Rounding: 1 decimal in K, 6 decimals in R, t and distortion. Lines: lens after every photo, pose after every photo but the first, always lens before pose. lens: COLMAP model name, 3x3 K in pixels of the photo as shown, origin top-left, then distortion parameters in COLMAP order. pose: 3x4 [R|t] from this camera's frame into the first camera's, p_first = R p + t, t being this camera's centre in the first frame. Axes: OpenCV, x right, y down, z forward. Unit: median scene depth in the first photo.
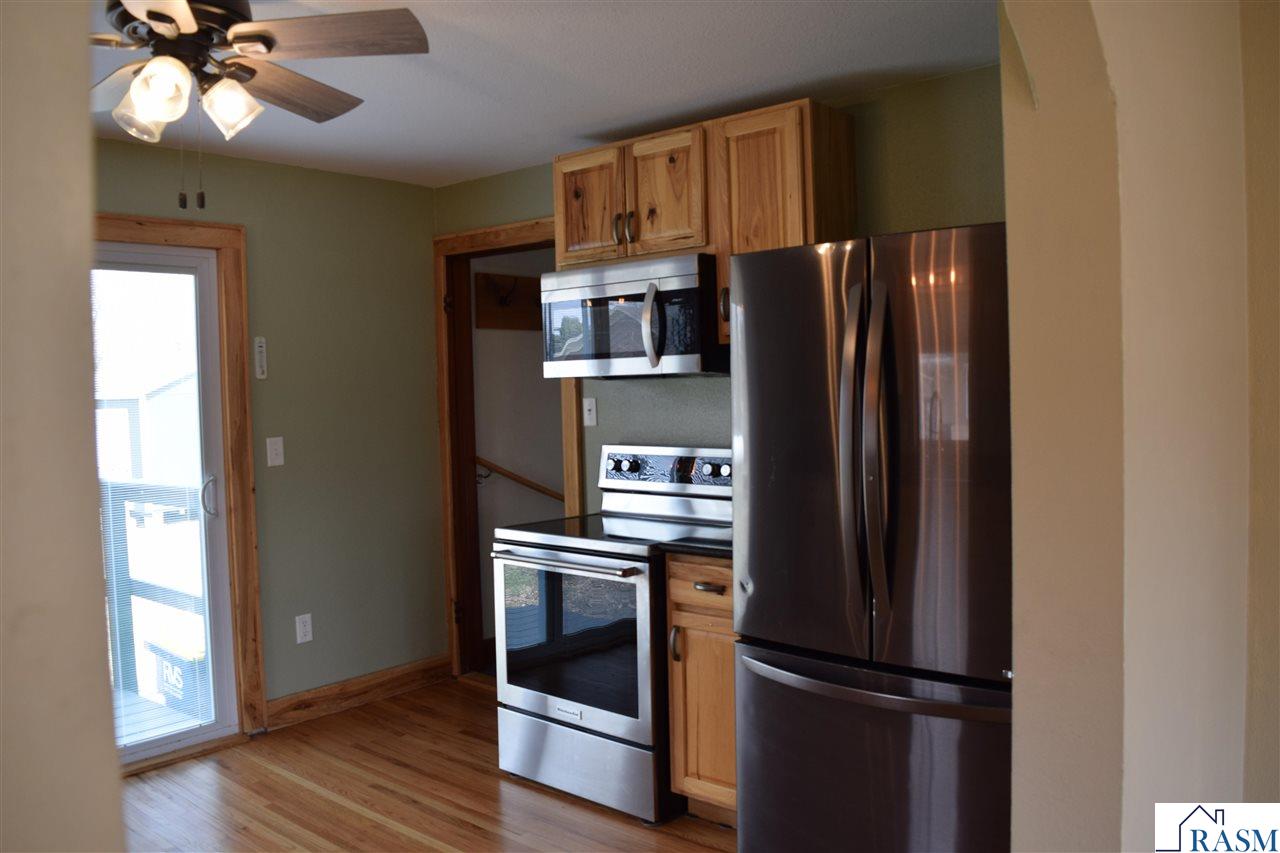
lens RADIAL K [[993.5, 0, 644.0], [0, 993.5, 421.2], [0, 0, 1]] dist [-0.092966, 0.004377]
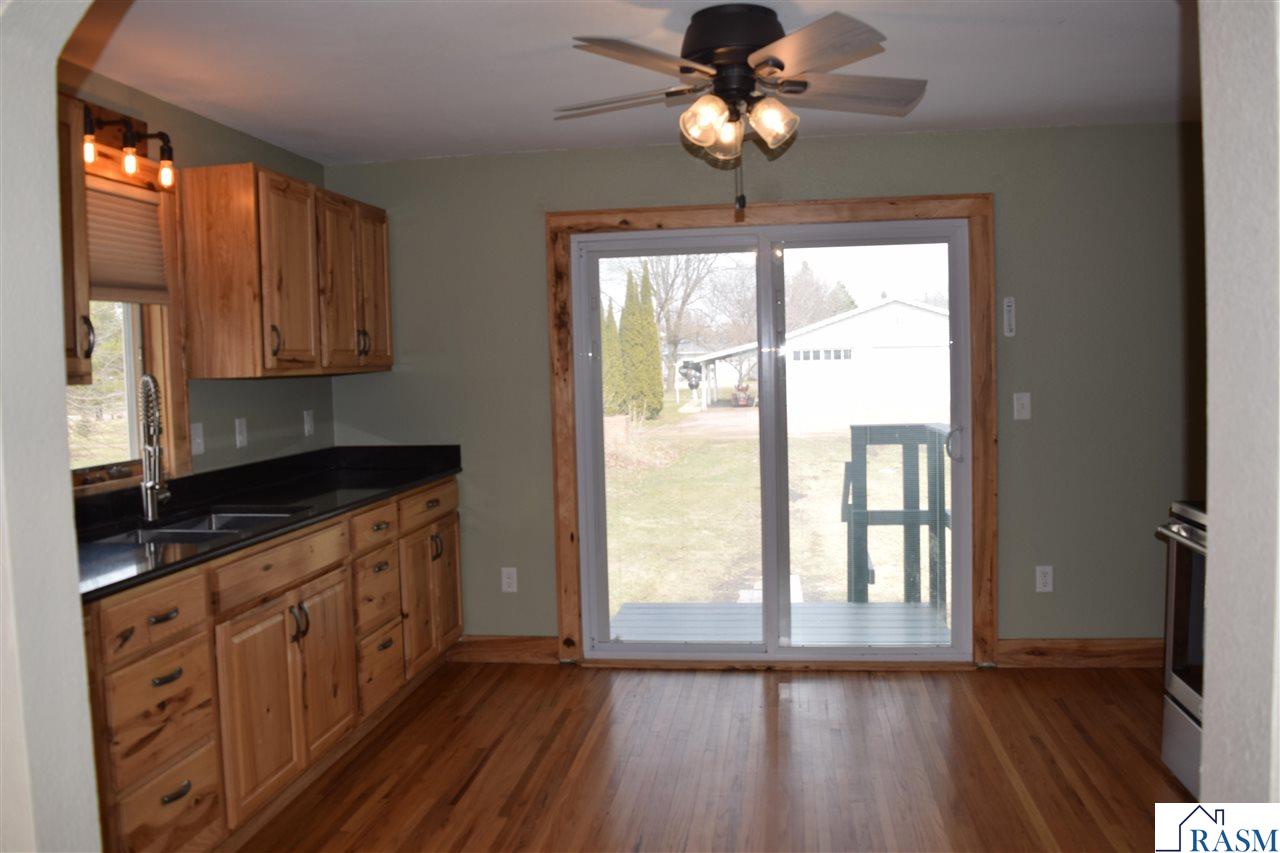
lens RADIAL K [[993.5, 0, 644.0], [0, 993.5, 421.2], [0, 0, 1]] dist [-0.092966, 0.004377]
pose [[0.536804, 0.060896, -0.841507, 0.294889], [-0.017709, 0.997985, 0.060923, -0.009645], [0.843521, -0.017802, 0.536801, 0.100453]]
